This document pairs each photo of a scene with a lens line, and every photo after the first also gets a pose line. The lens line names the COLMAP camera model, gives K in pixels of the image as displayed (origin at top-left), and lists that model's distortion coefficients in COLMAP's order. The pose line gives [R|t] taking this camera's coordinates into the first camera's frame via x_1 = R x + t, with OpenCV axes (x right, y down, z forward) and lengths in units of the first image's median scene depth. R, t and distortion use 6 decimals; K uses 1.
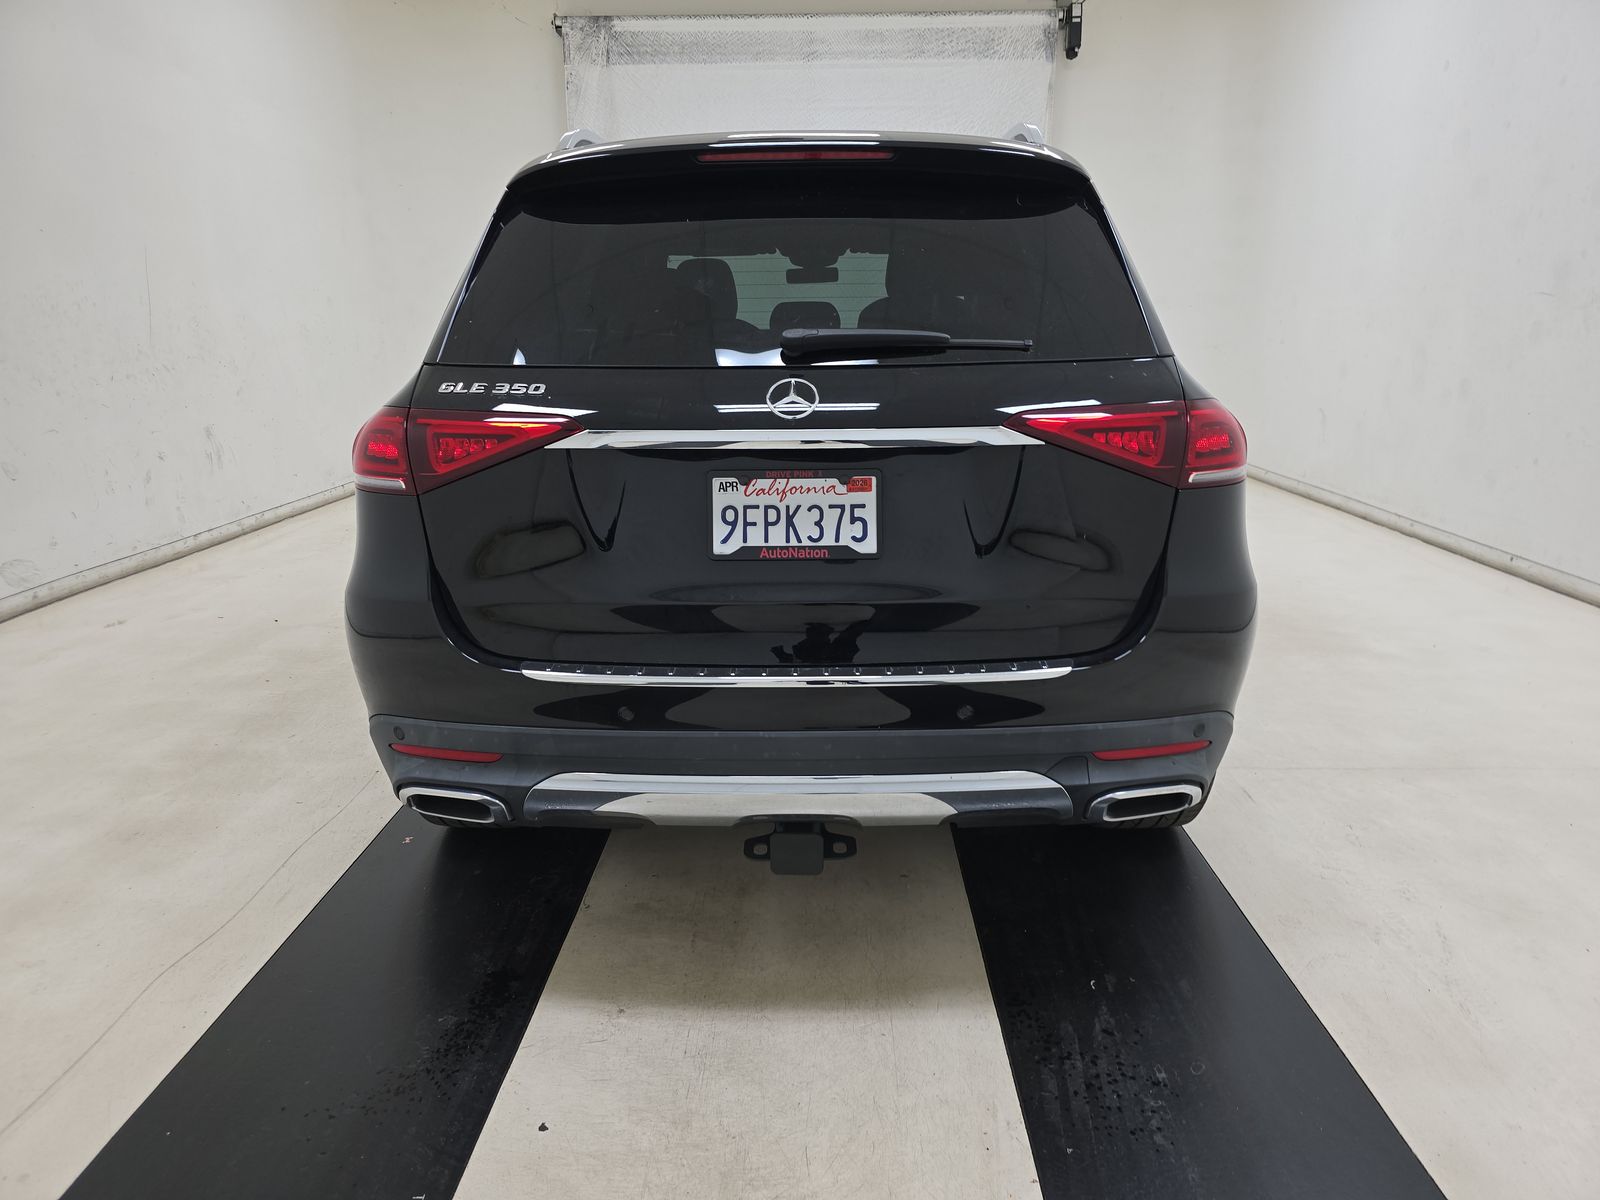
lens RADIAL K [[1078.7, 0, 808.9], [0, 1078.7, 601.3], [0, 0, 1]] dist [0.008066, -0.001630]
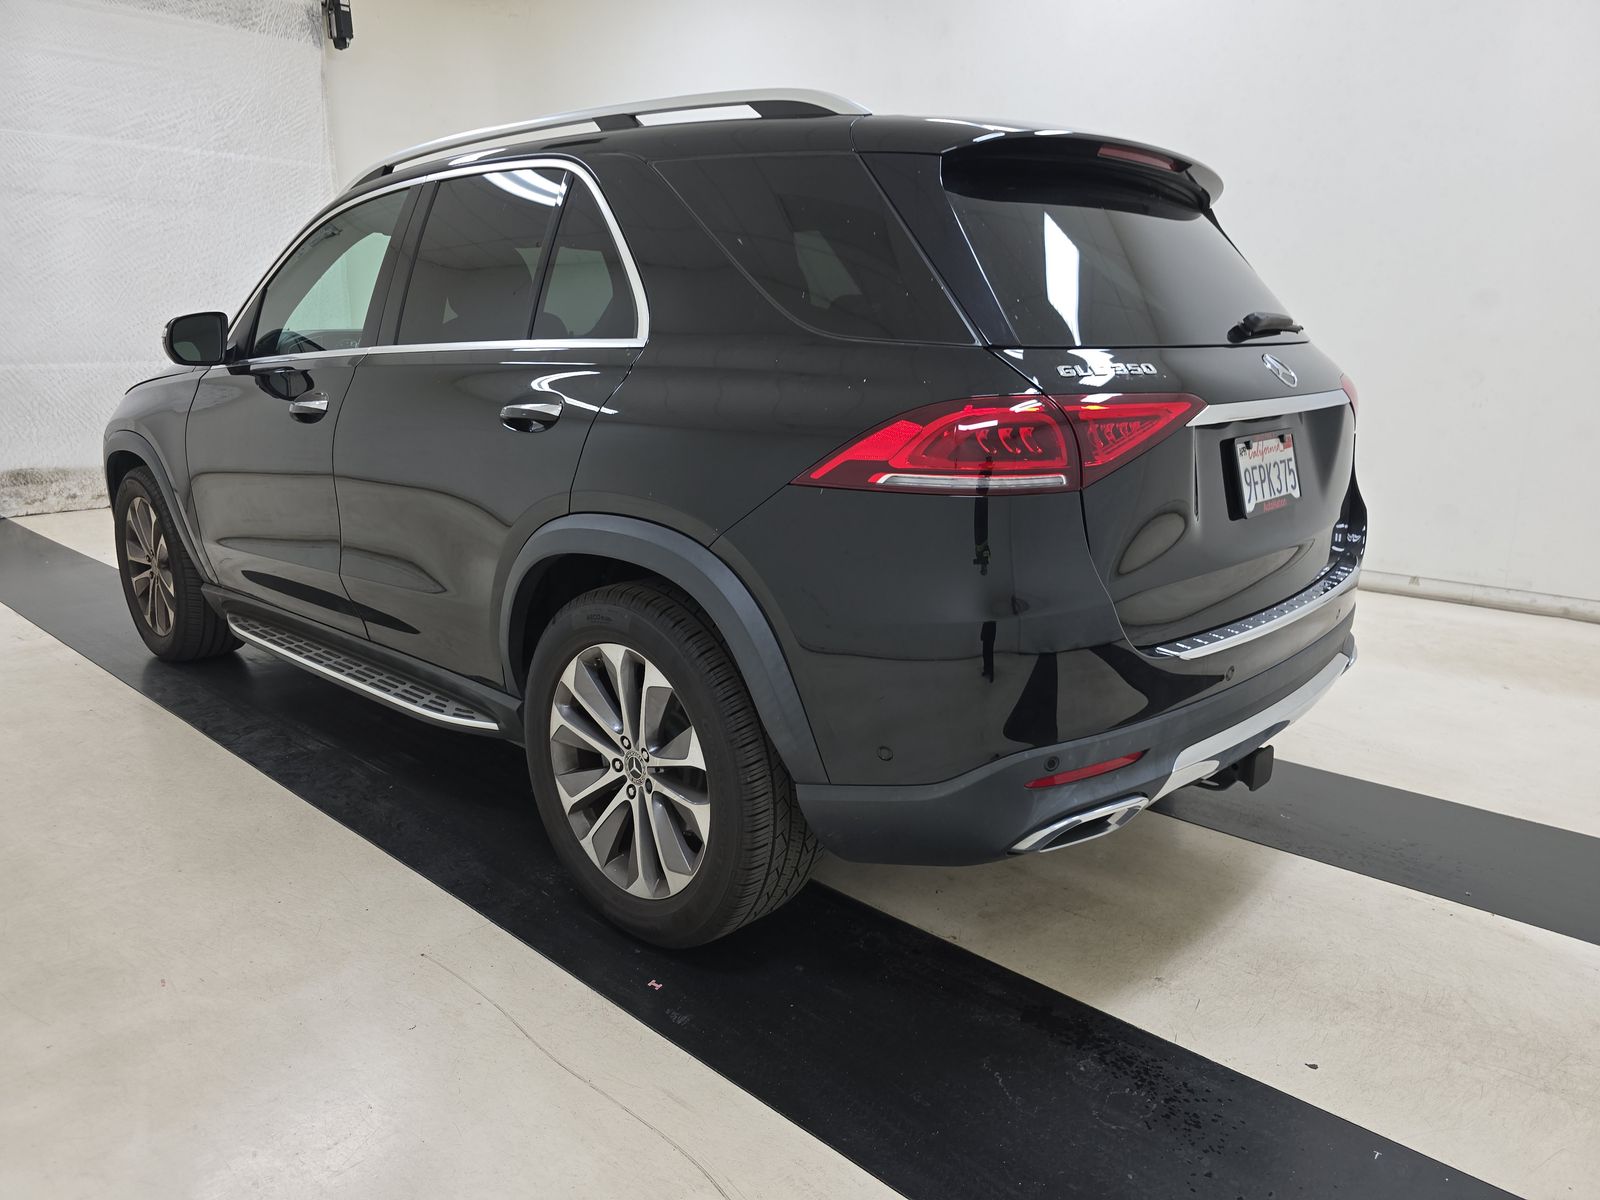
lens RADIAL K [[1078.7, 0, 808.9], [0, 1078.7, 601.3], [0, 0, 1]] dist [0.008066, -0.001630]
pose [[0.668627, -0.172001, 0.723432, -0.239887], [0.183670, 0.980937, 0.063468, -0.021460], [-0.720557, 0.090436, 0.687472, 0.113056]]
